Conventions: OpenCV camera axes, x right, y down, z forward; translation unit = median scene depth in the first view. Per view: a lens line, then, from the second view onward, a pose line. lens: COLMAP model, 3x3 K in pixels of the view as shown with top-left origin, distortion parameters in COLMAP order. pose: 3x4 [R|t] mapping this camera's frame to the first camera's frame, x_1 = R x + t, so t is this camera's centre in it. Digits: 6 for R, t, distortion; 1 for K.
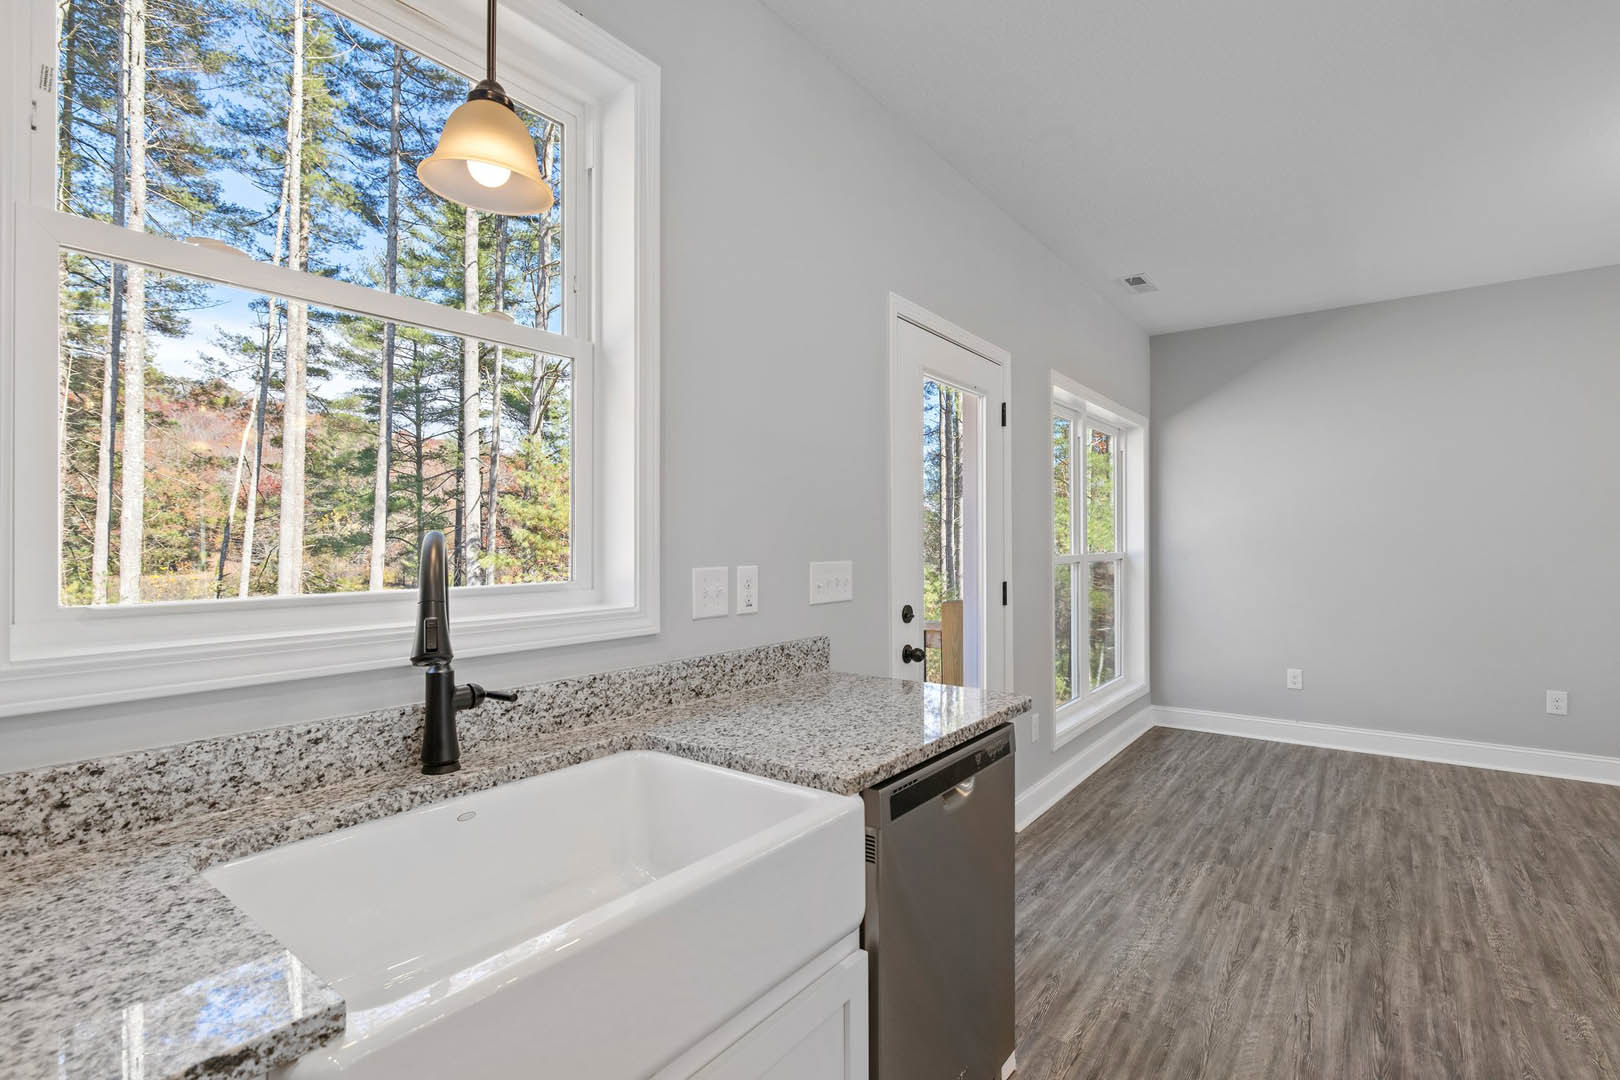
lens RADIAL K [[781.6, 0, 812.0], [0, 781.6, 537.1], [0, 0, 1]] dist [-0.002490, 0.000749]
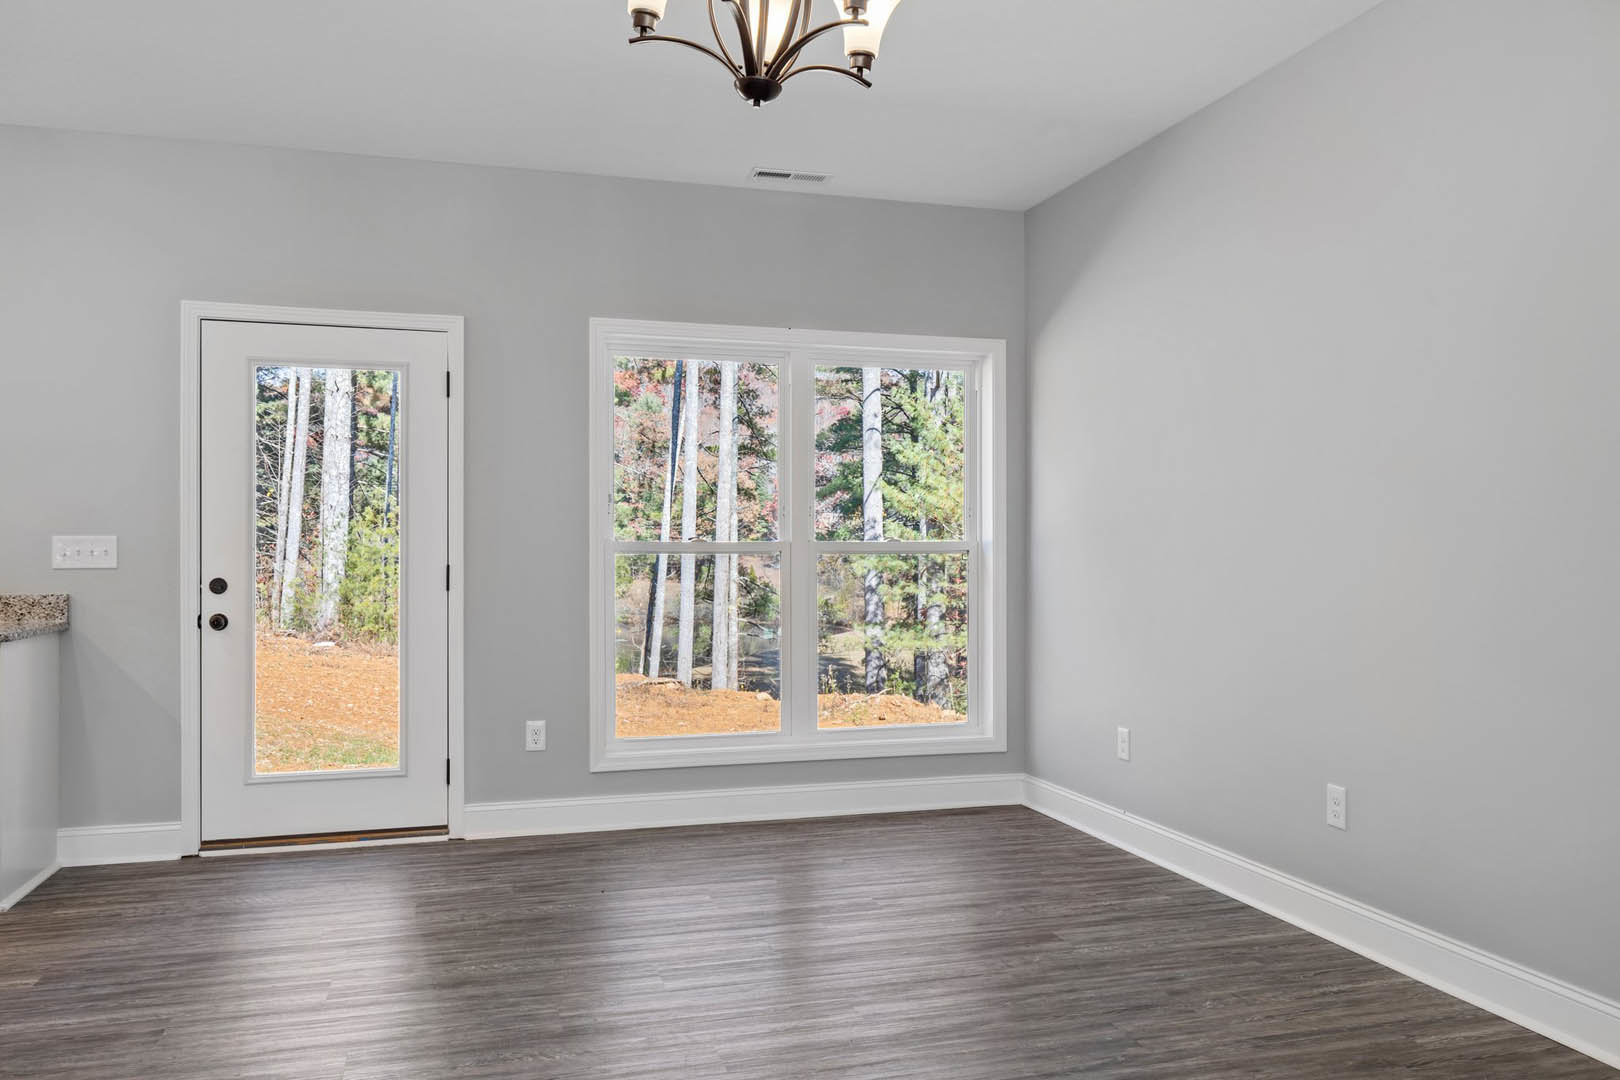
lens RADIAL K [[1265.4, 0, 813.8], [0, 1265.4, 539.9], [0, 0, 1]] dist [-0.004832, -0.002037]
pose [[0.791001, -0.000857, -0.611814, 1.840297], [0.003289, 0.999991, 0.002851, 0.030516], [0.611806, -0.004267, 0.790996, 0.099759]]
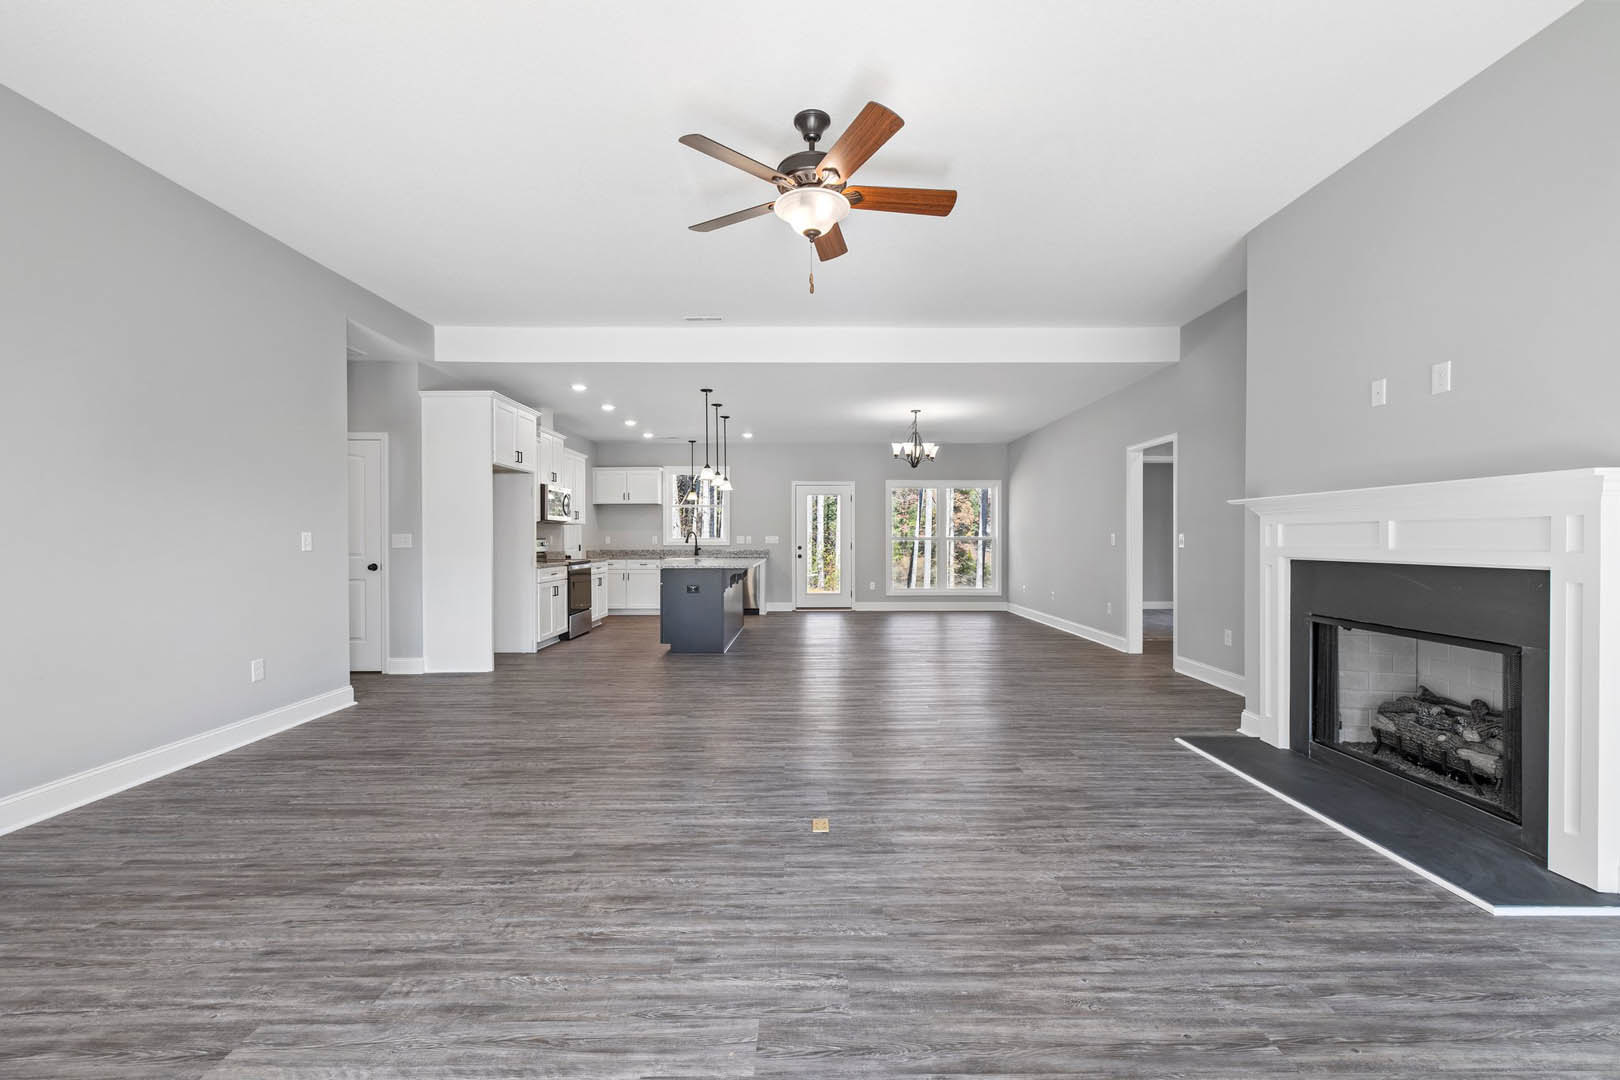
lens RADIAL K [[675.3, 0, 800.3], [0, 675.3, 545.2], [0, 0, 1]] dist [0.002150, 0.000442]
pose [[0.583199, 0.008996, -0.812279, 3.360671], [0.007104, 0.999844, 0.016174, 0.017244], [0.812298, -0.015203, 0.583044, -1.344043]]
